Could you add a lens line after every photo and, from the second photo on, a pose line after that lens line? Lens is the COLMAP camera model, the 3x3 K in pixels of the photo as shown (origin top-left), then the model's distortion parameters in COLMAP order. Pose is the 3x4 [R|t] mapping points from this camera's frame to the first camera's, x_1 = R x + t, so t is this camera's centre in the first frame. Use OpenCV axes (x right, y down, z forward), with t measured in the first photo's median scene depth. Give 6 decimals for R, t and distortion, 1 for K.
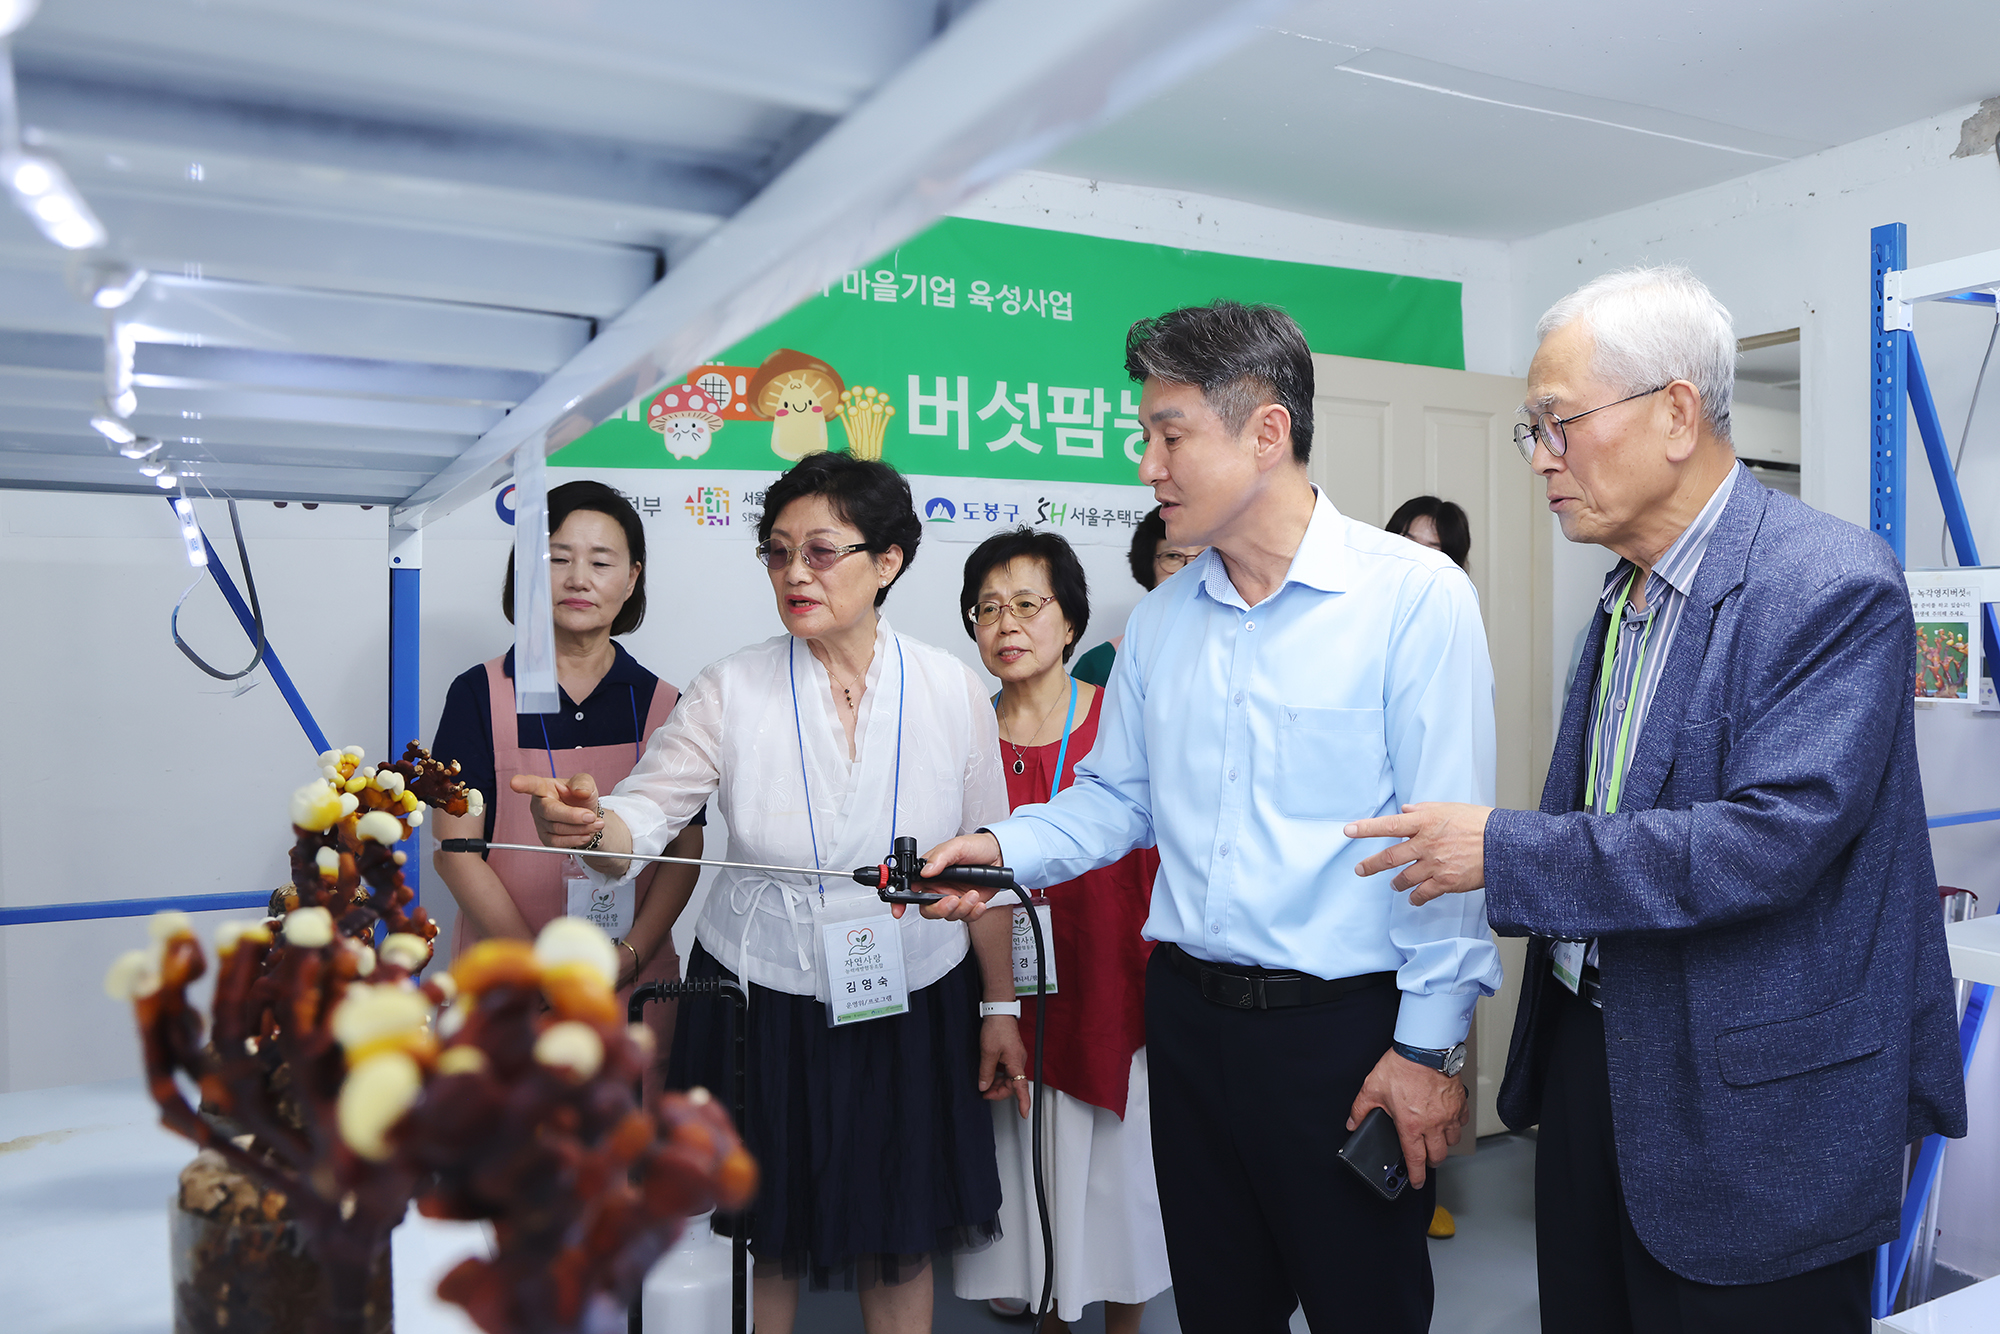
lens RADIAL K [[1522.2, 0, 1053.7], [0, 1522.2, 671.8], [0, 0, 1]] dist [-0.072156, 0.056883]
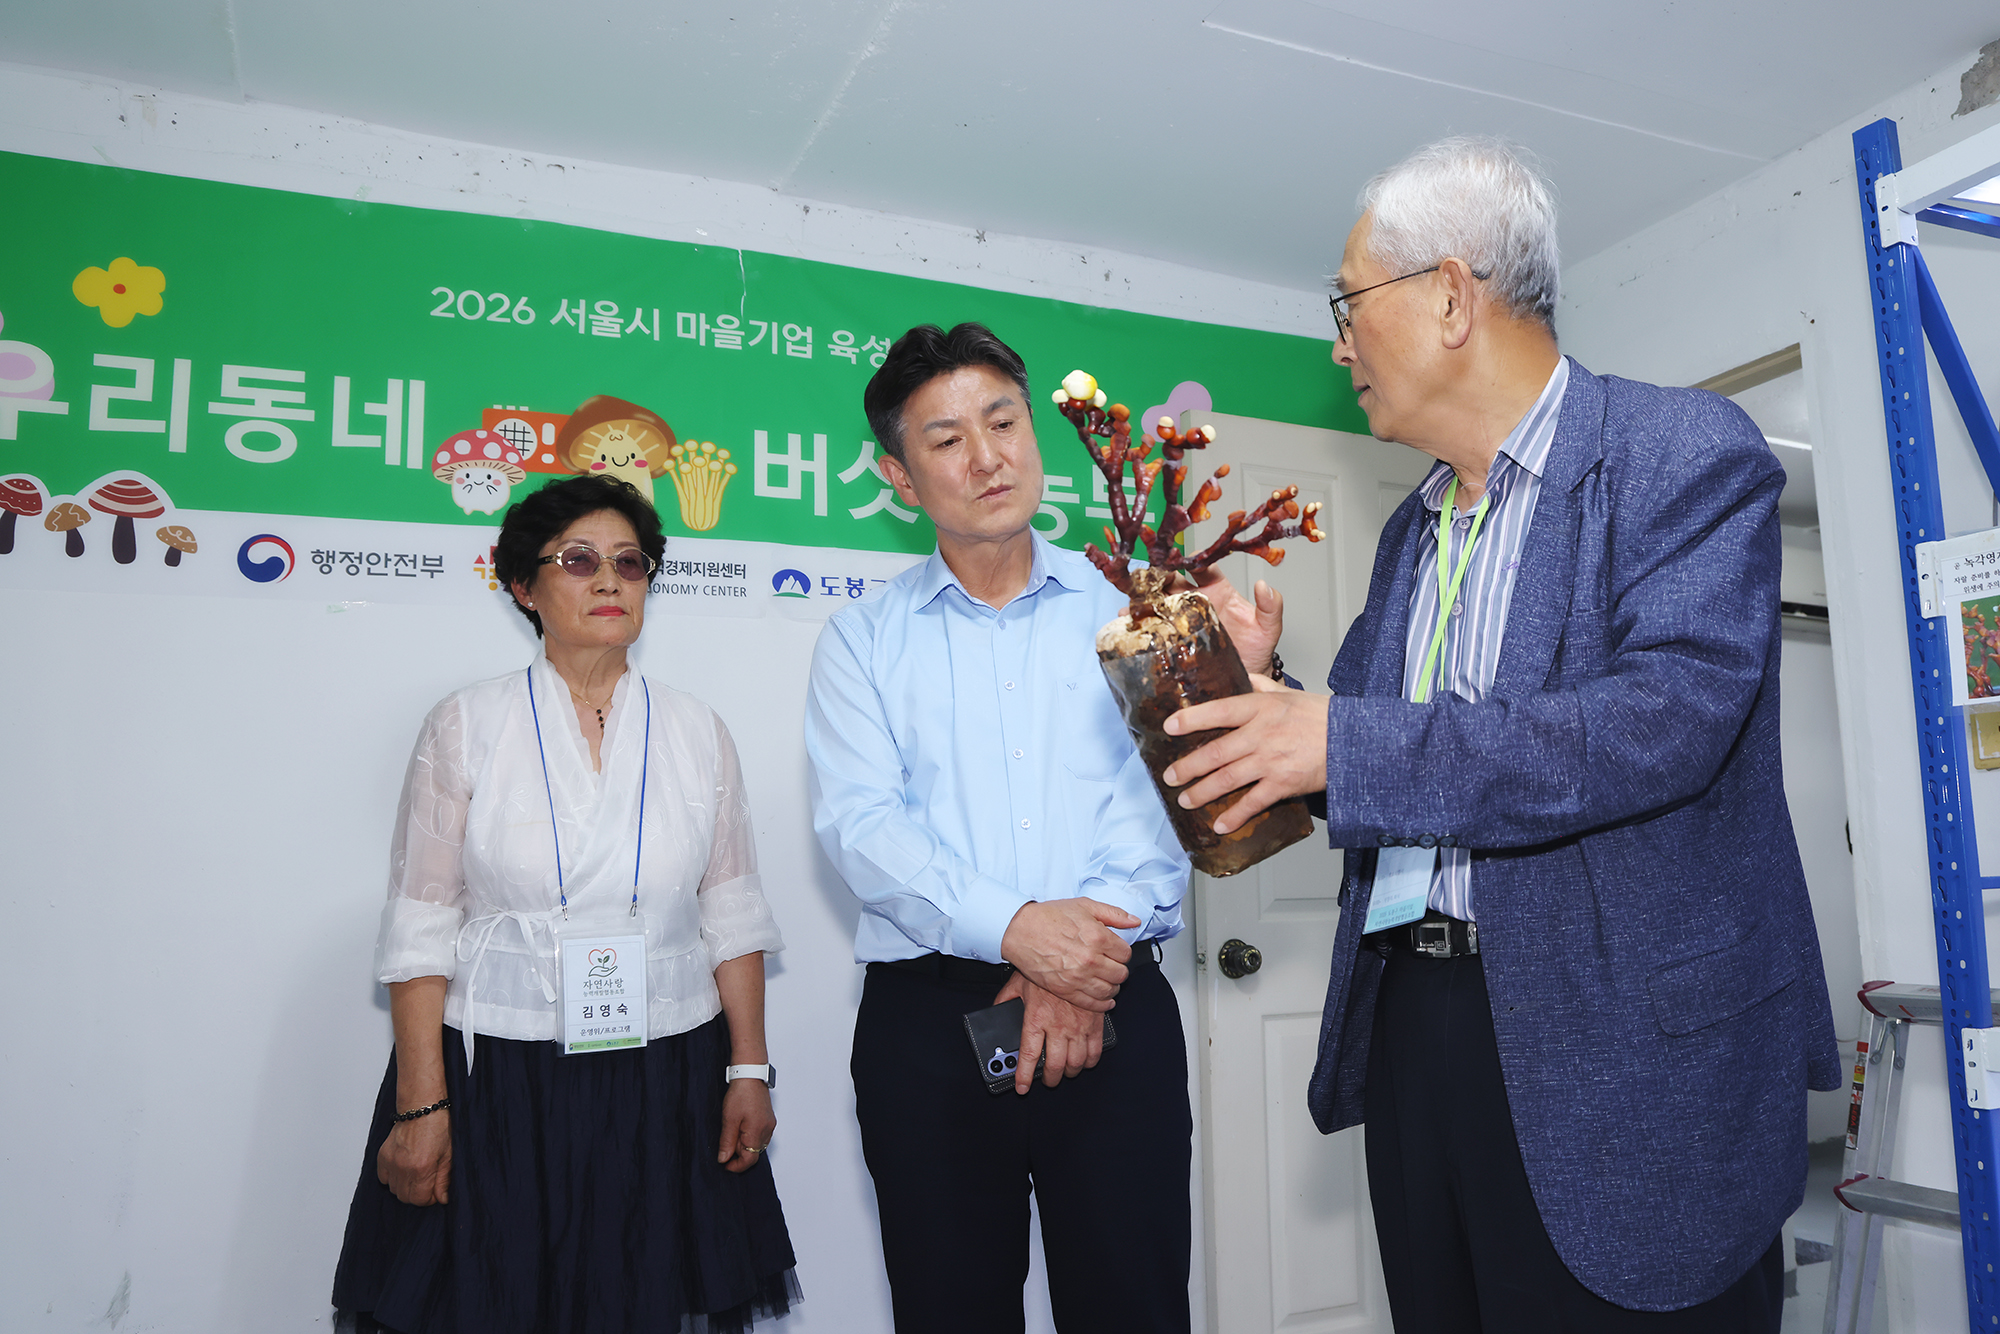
lens RADIAL K [[1522.2, 0, 1048.4], [0, 1522.2, 658.2], [0, 0, 1]] dist [-0.072156, 0.056883]
pose [[0.998595, -0.024182, -0.047158, 0.123619], [0.015406, 0.983859, -0.178282, 0.101298], [0.050708, 0.177305, 0.982849, 0.200973]]
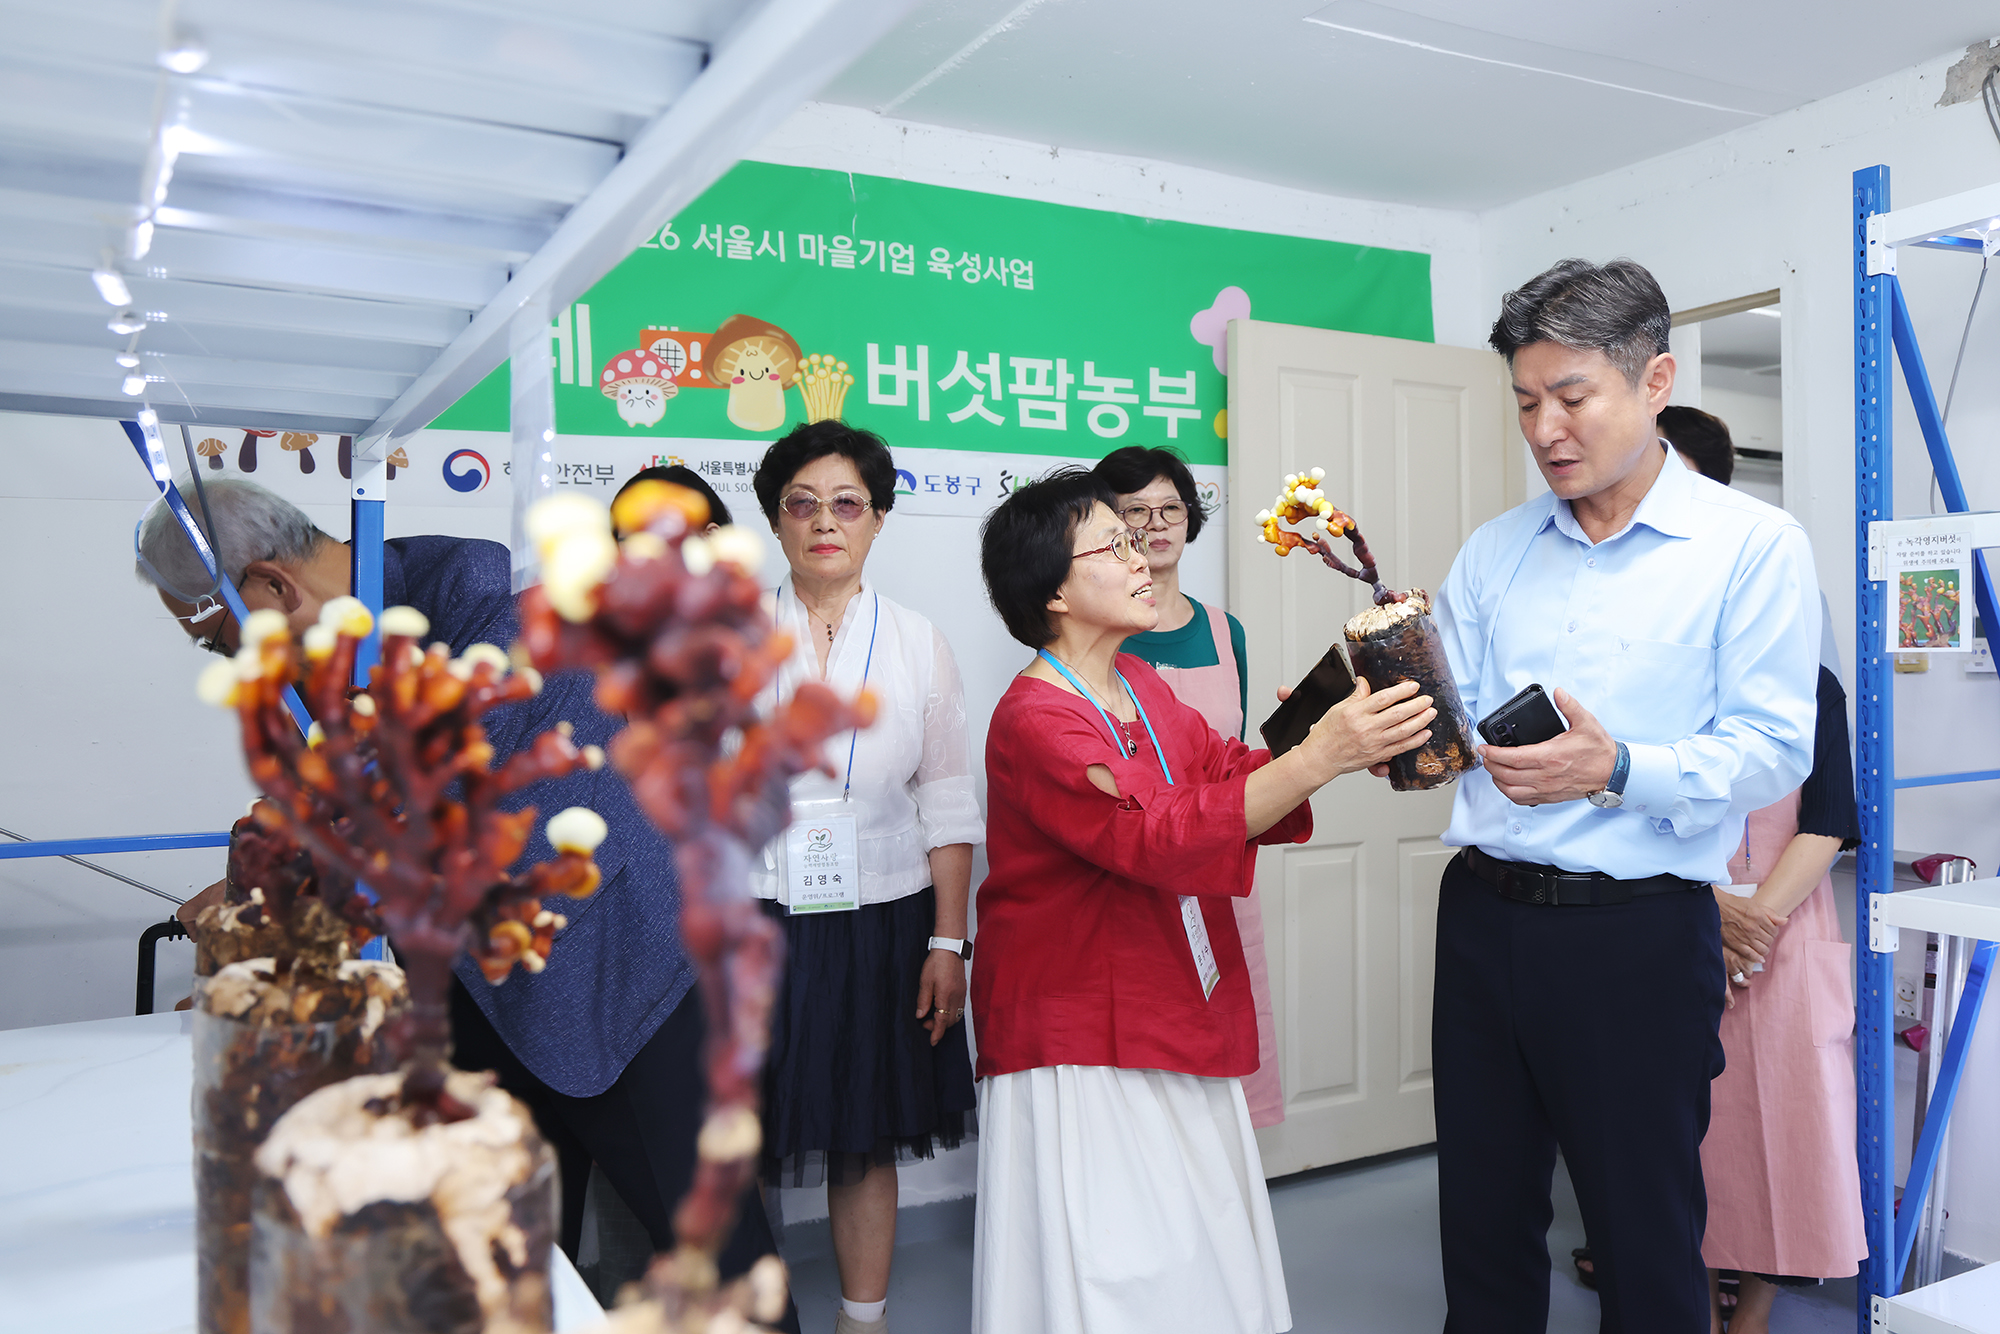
lens RADIAL K [[1593.3, 0, 1030.1], [0, 1593.3, 662.2], [0, 0, 1]] dist [-0.024428, 0.040766]
pose [[0.999812, -0.007493, 0.017882, -0.012248], [0.007911, 0.999695, -0.023396, 0.038359], [-0.017702, 0.023533, 0.999566, -0.022444]]
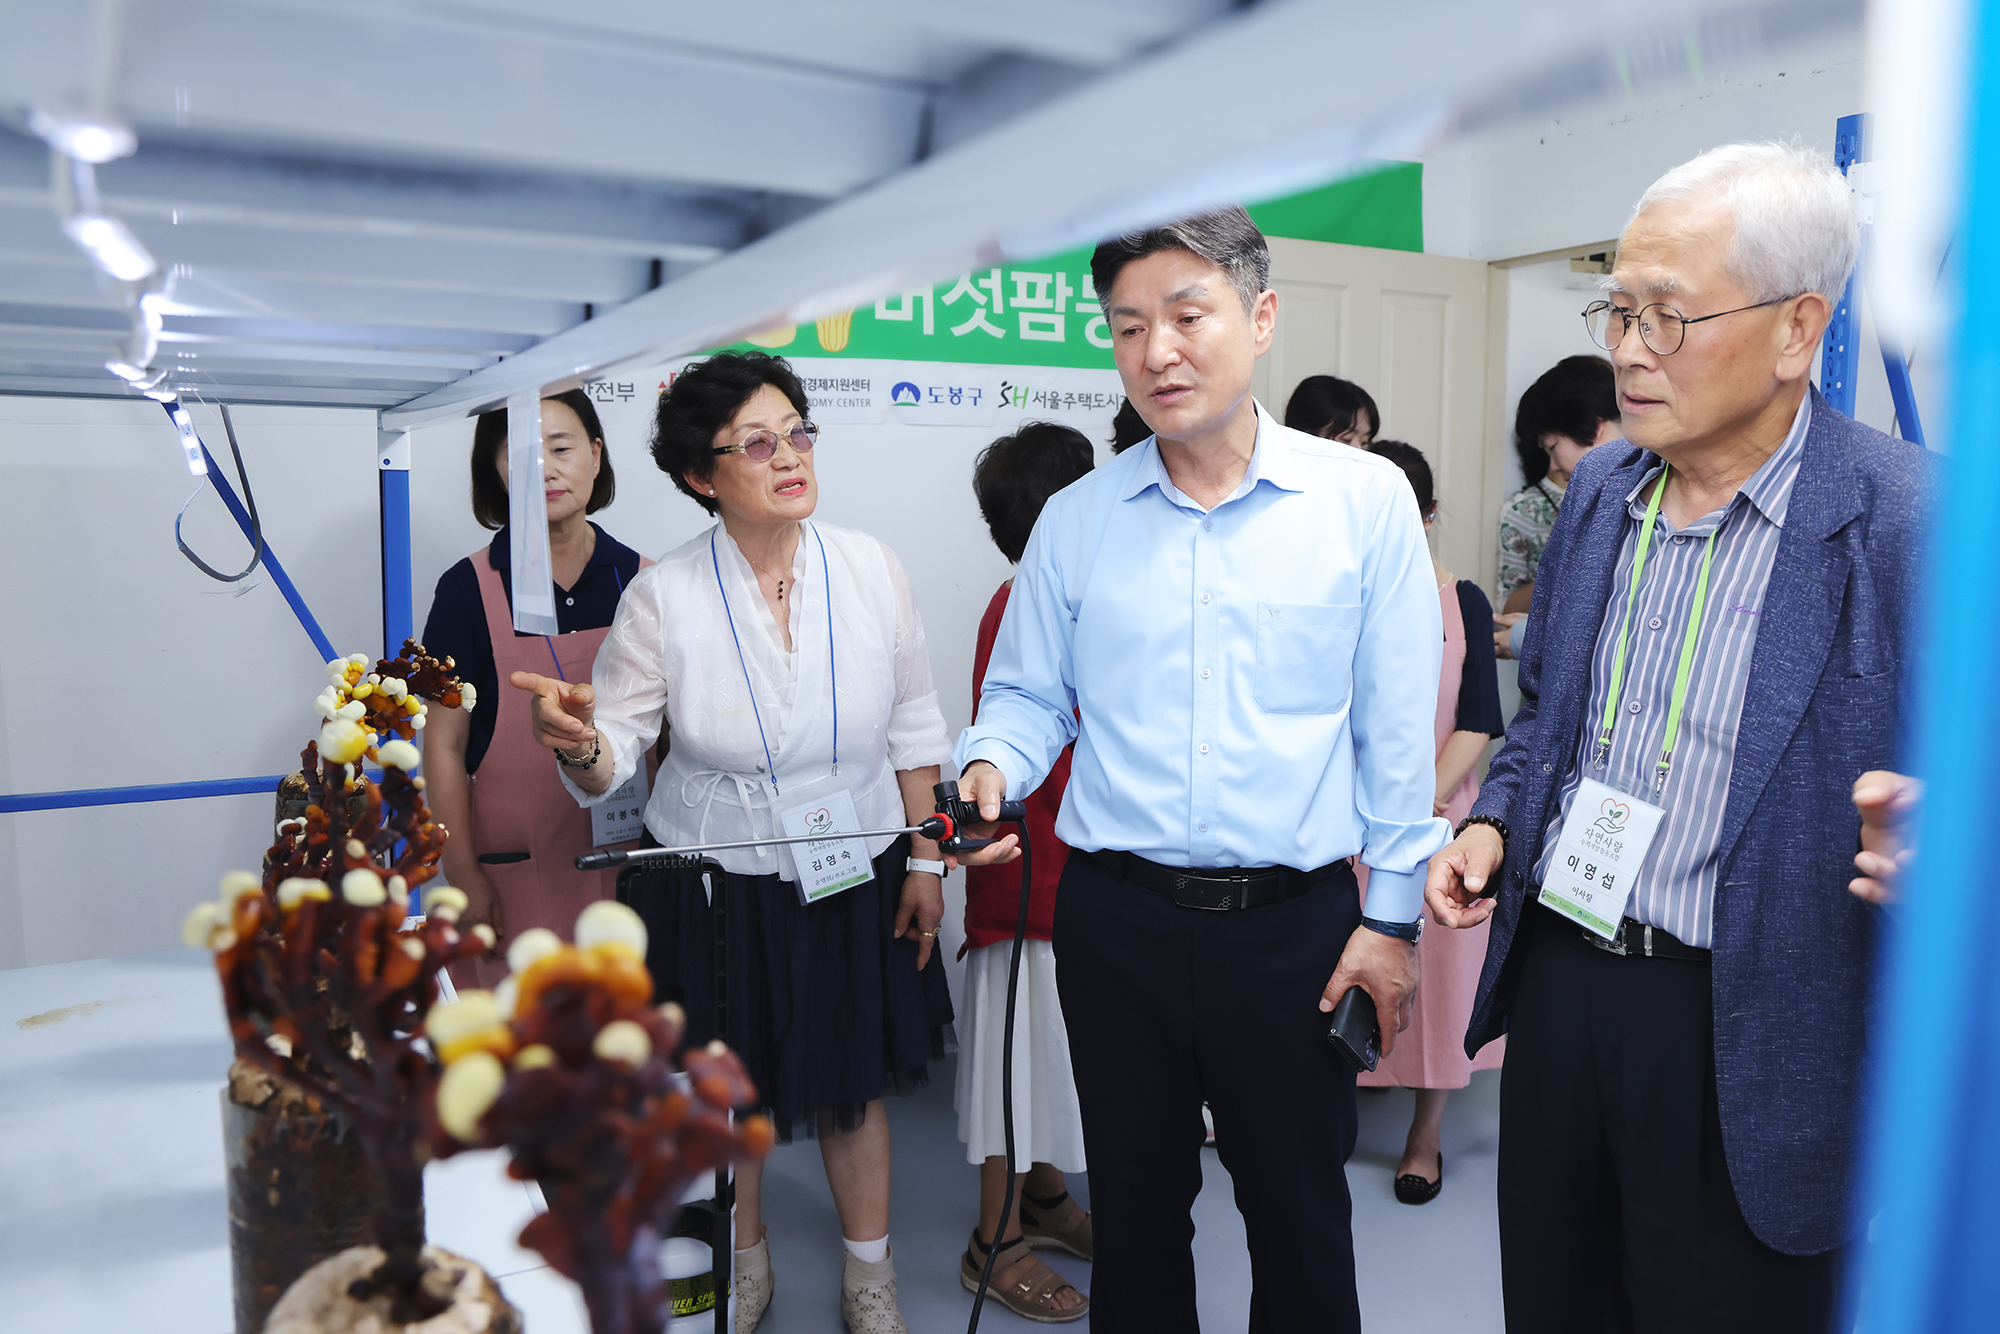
lens RADIAL K [[1483.7, 0, 1002.3], [0, 1483.7, 660.3], [0, 0, 1]] dist [-0.025570, 0.030178]
pose [[0.999944, 0.008142, -0.006746, -0.001177], [-0.007515, 0.996068, 0.088277, -0.018008], [0.007438, -0.088221, 0.996073, -0.017130]]
